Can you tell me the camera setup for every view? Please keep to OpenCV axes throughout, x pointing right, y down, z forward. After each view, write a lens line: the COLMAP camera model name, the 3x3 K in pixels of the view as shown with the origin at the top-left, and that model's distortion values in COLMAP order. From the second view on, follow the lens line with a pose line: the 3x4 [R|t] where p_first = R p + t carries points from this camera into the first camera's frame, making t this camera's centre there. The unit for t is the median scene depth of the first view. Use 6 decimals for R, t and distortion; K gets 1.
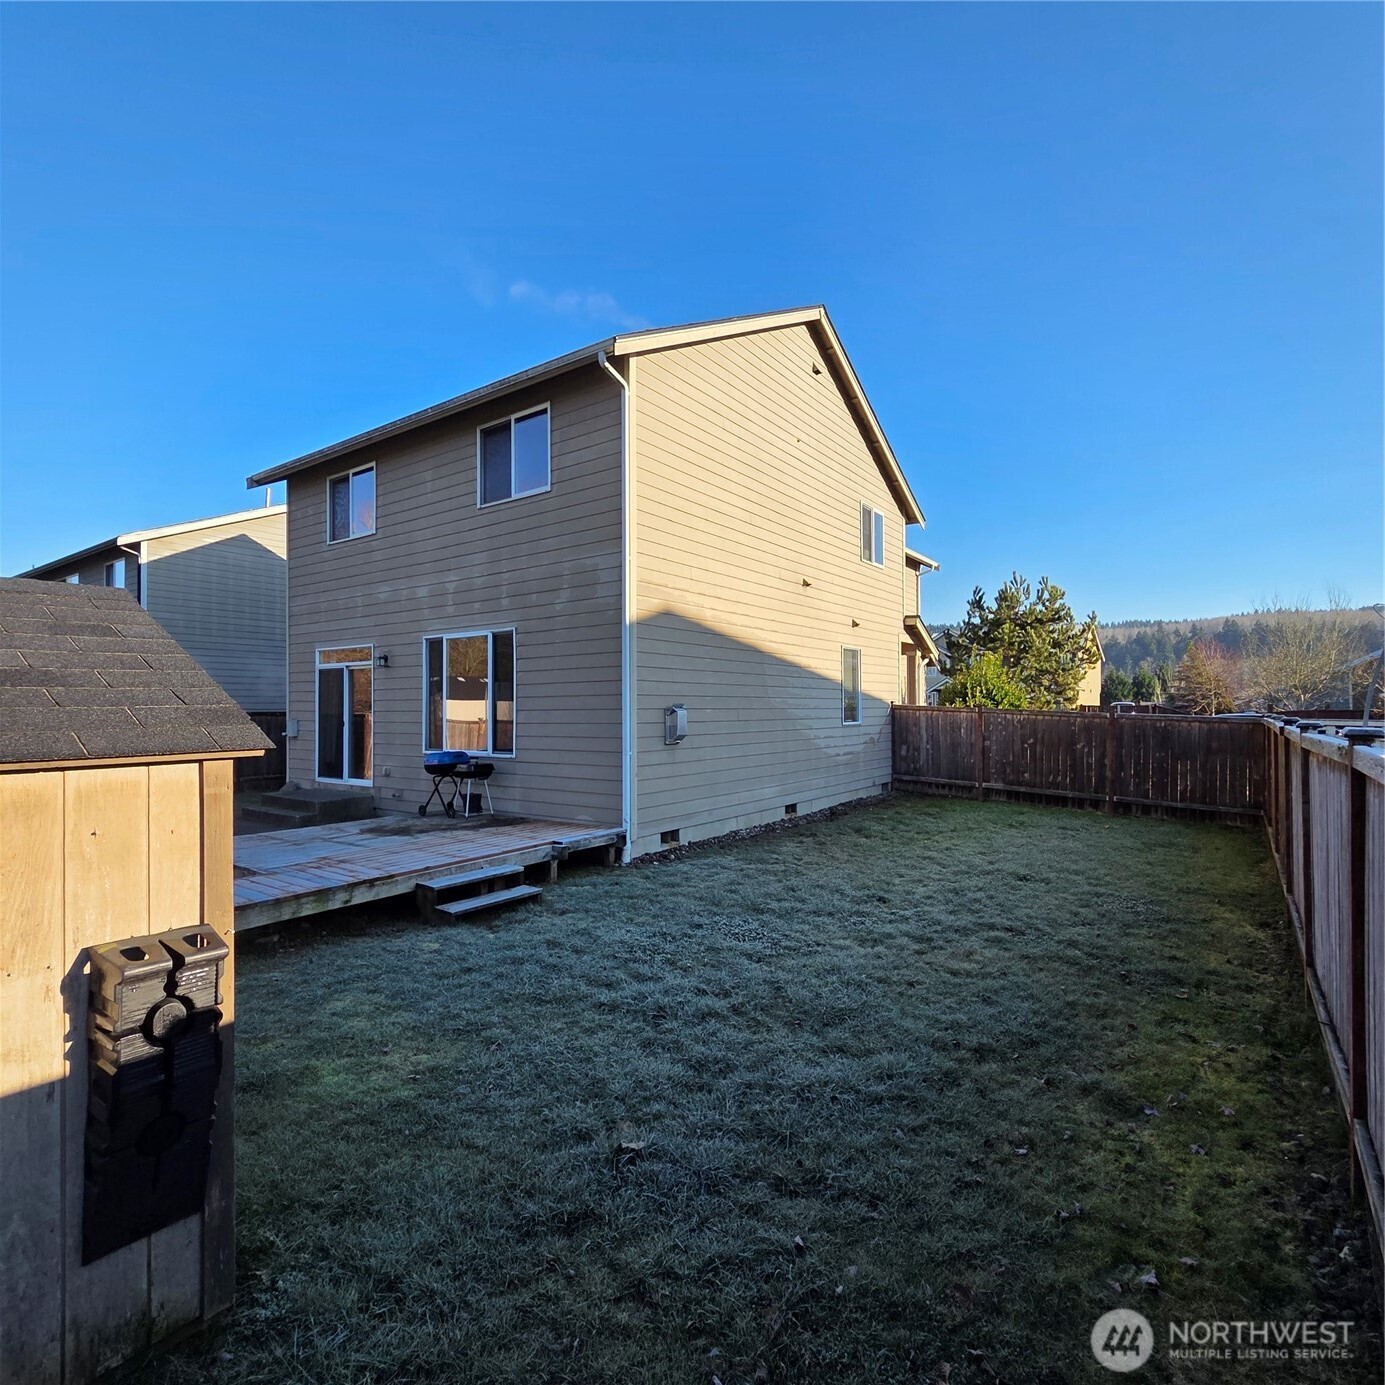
lens RADIAL K [[755.4, 0, 694.0], [0, 755.4, 697.4], [0, 0, 1]] dist [0.002199, -0.001194]
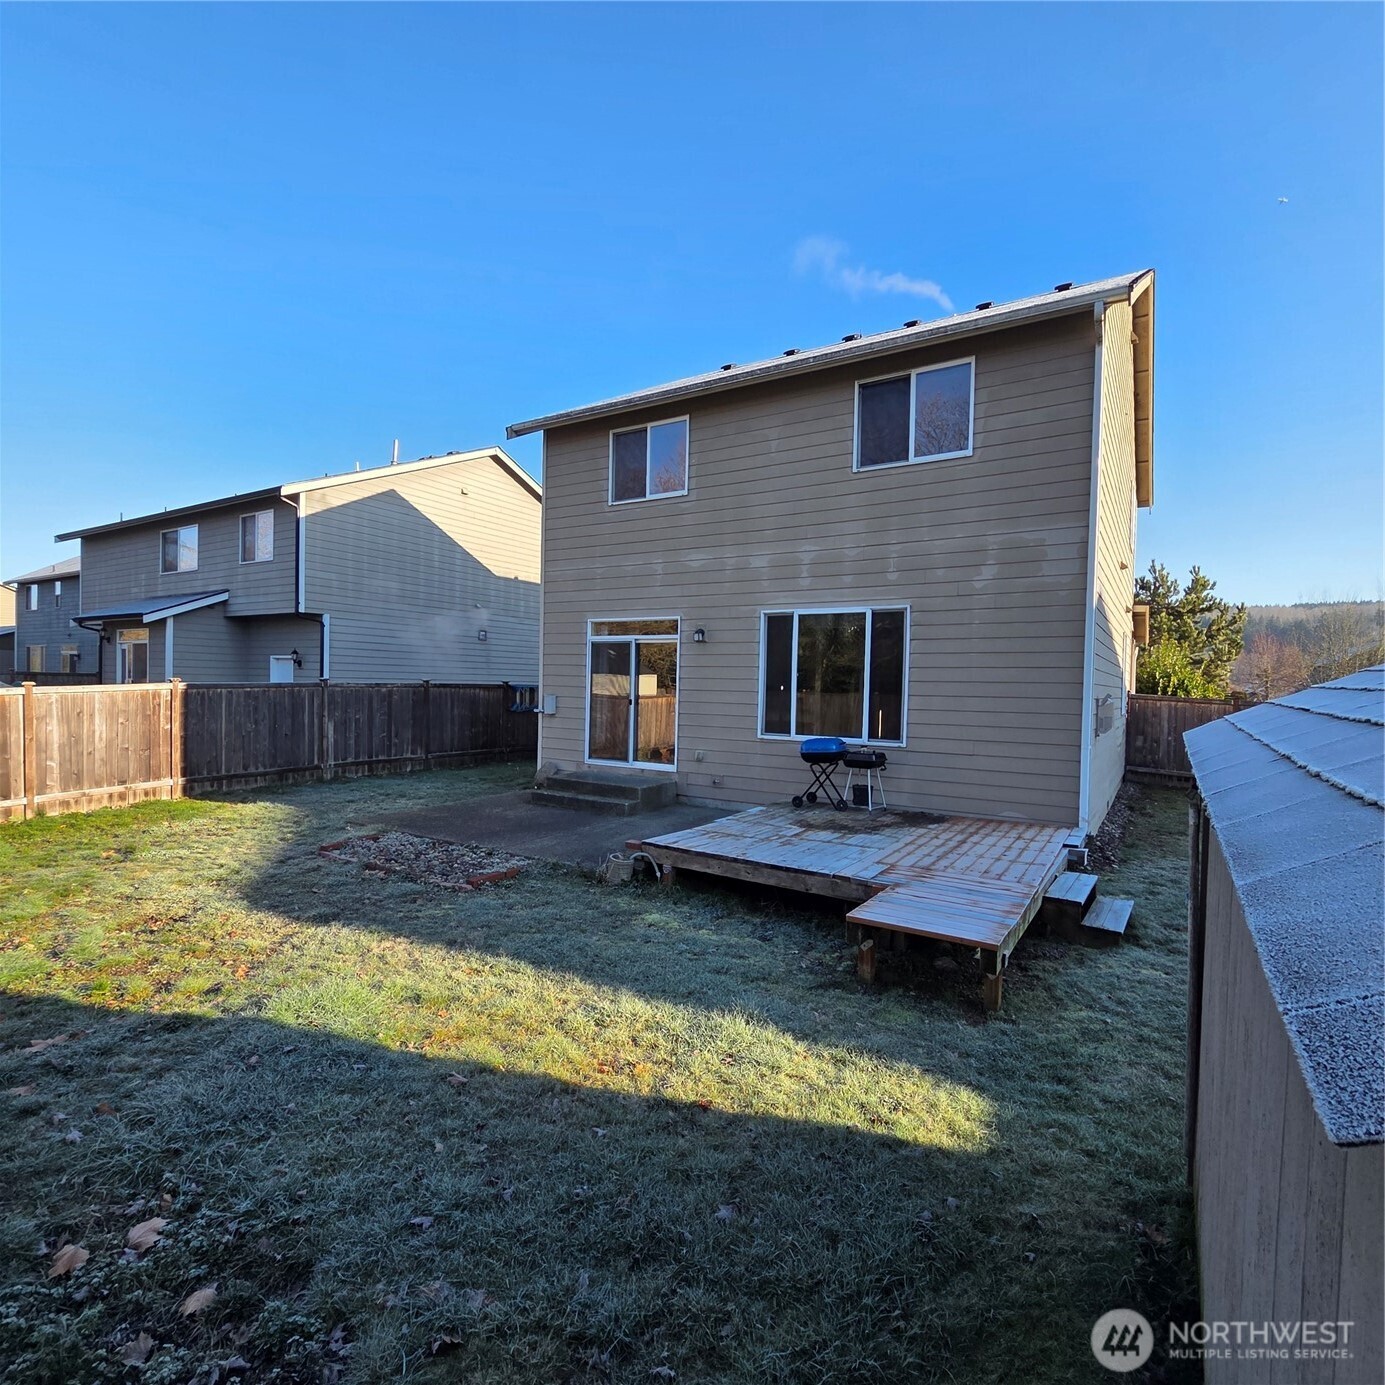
lens RADIAL K [[755.4, 0, 693.2], [0, 755.4, 698.3], [0, 0, 1]] dist [0.002199, -0.001194]
pose [[0.997662, 0.024956, 0.063618, -0.492219], [-0.027049, 0.999113, 0.032264, -0.001907], [-0.062756, -0.033910, 0.997453, 0.088677]]
